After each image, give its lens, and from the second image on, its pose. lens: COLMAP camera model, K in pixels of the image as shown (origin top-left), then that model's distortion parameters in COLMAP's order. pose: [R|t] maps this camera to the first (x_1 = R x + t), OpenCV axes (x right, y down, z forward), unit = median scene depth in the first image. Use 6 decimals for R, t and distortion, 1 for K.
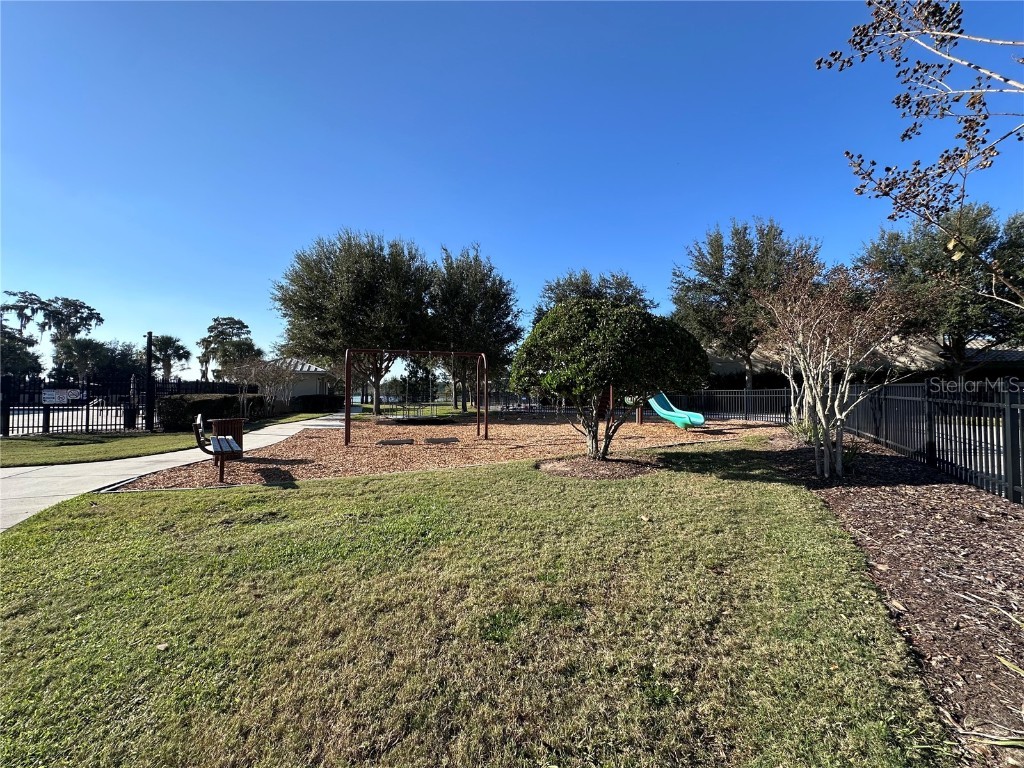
lens RADIAL K [[409.9, 0, 514.8], [0, 409.9, 382.2], [0, 0, 1]] dist [-0.003319, 0.001149]
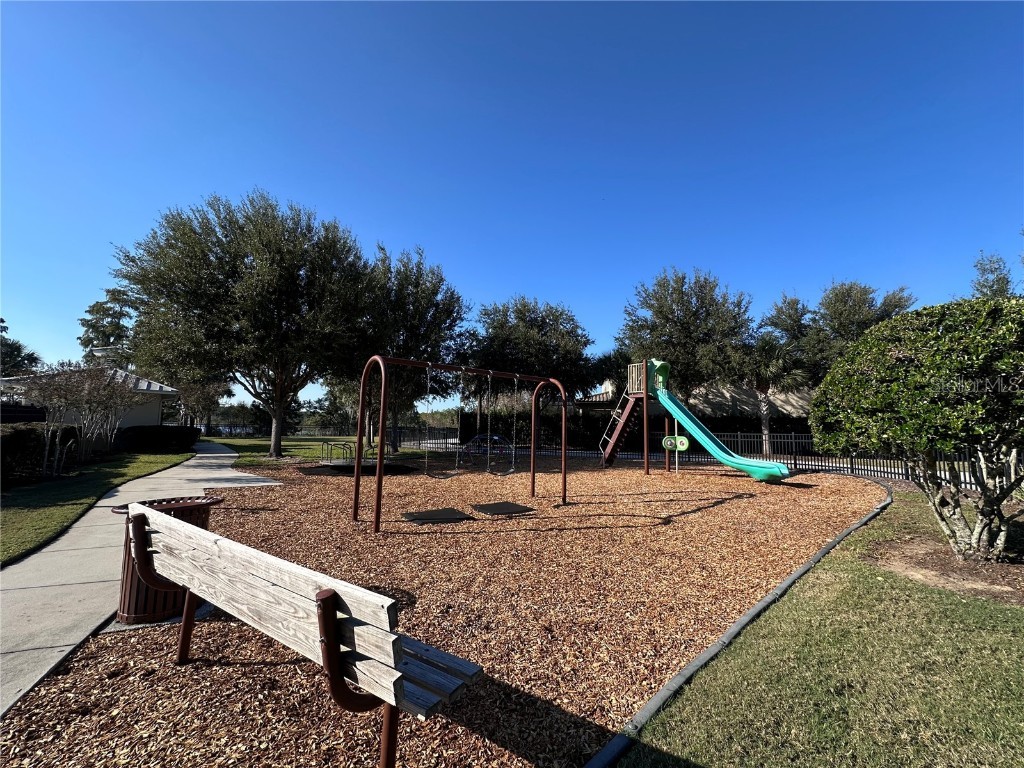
lens RADIAL K [[409.9, 0, 514.5], [0, 409.9, 388.3], [0, 0, 1]] dist [-0.003319, 0.001149]
pose [[0.939735, 0.055947, 0.337295, -0.182625], [-0.033129, 0.996779, -0.073035, -0.000176], [-0.340294, 0.057459, 0.938562, 0.175507]]
